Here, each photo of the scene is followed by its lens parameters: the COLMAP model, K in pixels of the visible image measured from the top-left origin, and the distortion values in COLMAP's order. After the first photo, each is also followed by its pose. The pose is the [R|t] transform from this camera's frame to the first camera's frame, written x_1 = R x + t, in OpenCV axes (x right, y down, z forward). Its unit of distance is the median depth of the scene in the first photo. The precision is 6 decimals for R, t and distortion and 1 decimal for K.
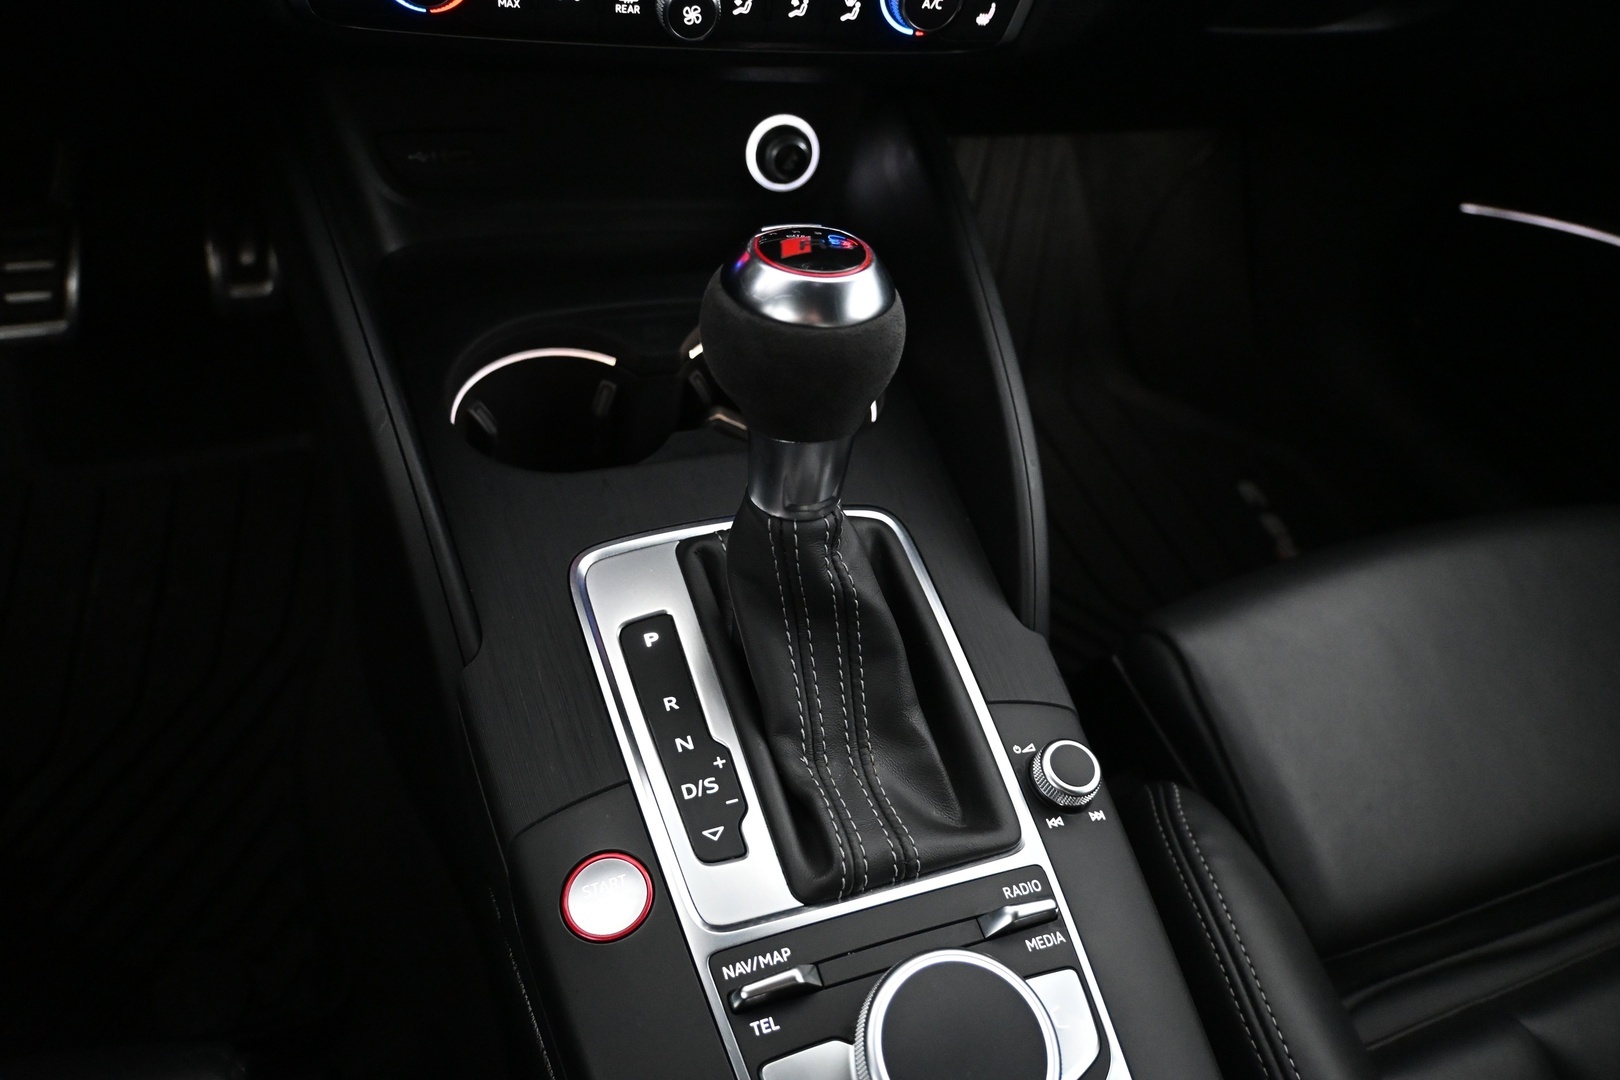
lens RADIAL K [[1191.4, 0, 810.0], [0, 1191.4, 540.0], [0, 0, 1]] dist [-0.003409, -0.001967]
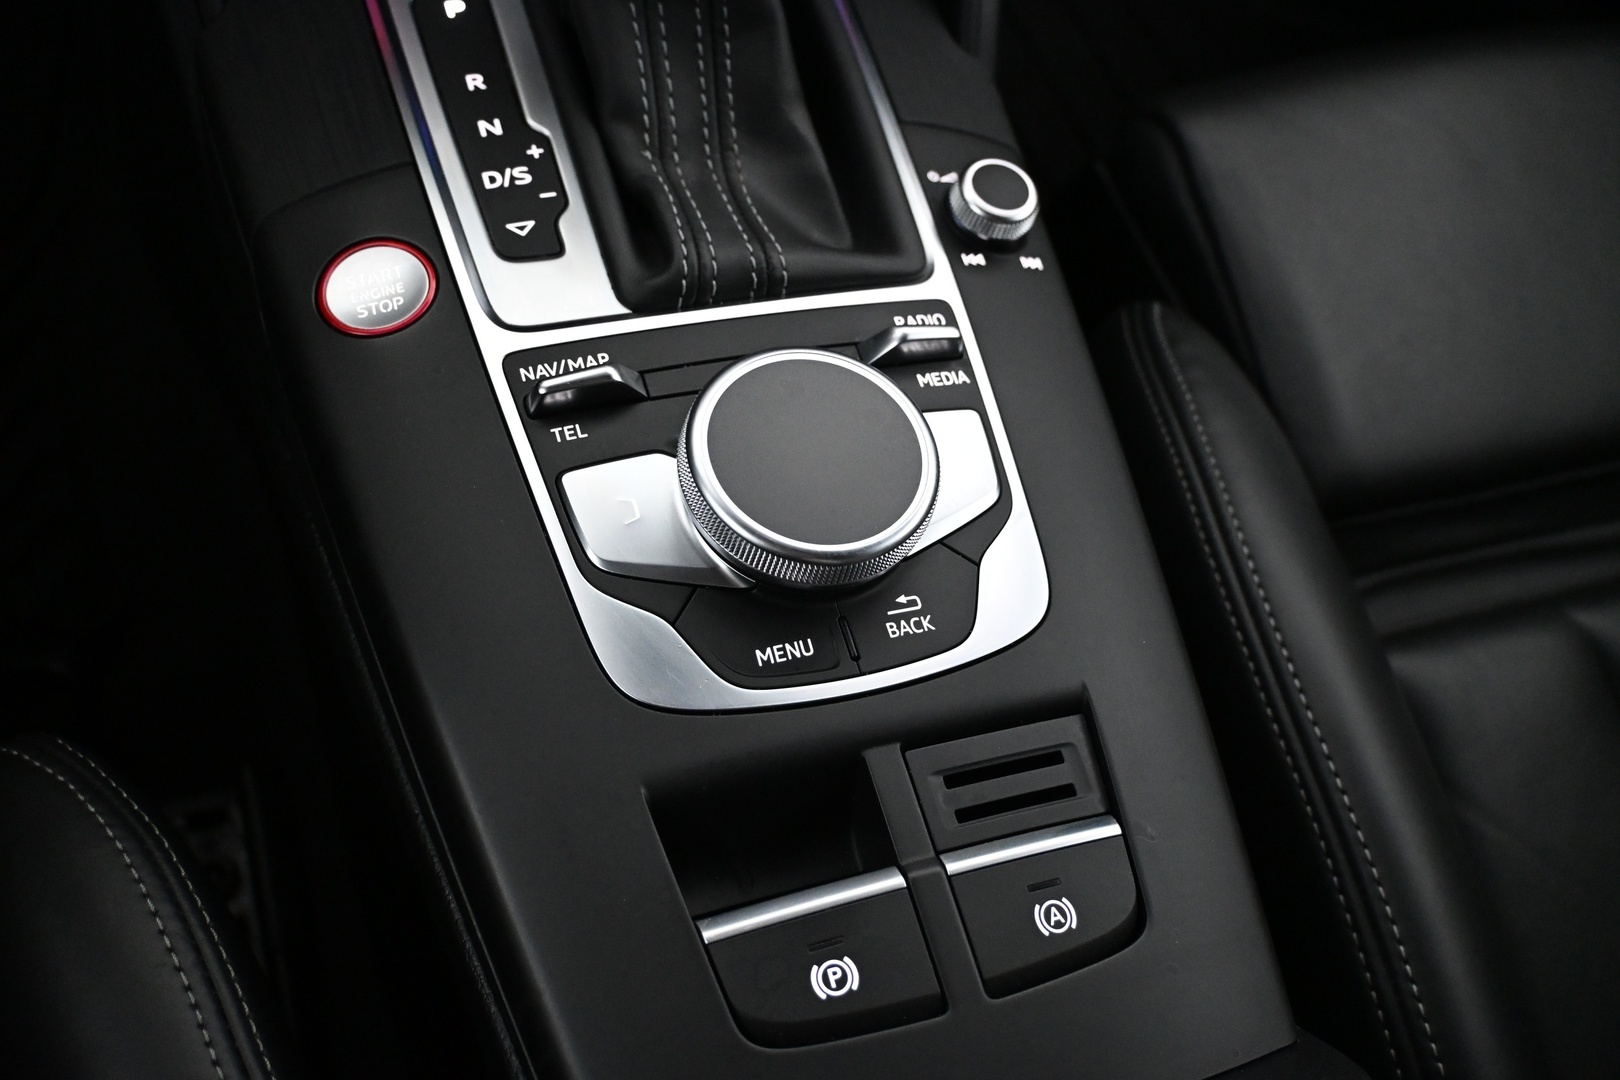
lens RADIAL K [[1571.7, 0, 817.7], [0, 1571.7, 519.7], [0, 0, 1]] dist [-0.009786, -0.007286]
pose [[0.999346, 0.033055, 0.014650, 0.097767], [-0.034742, 0.990116, 0.135880, 0.275647], [-0.010014, -0.136300, 0.990617, -0.032405]]
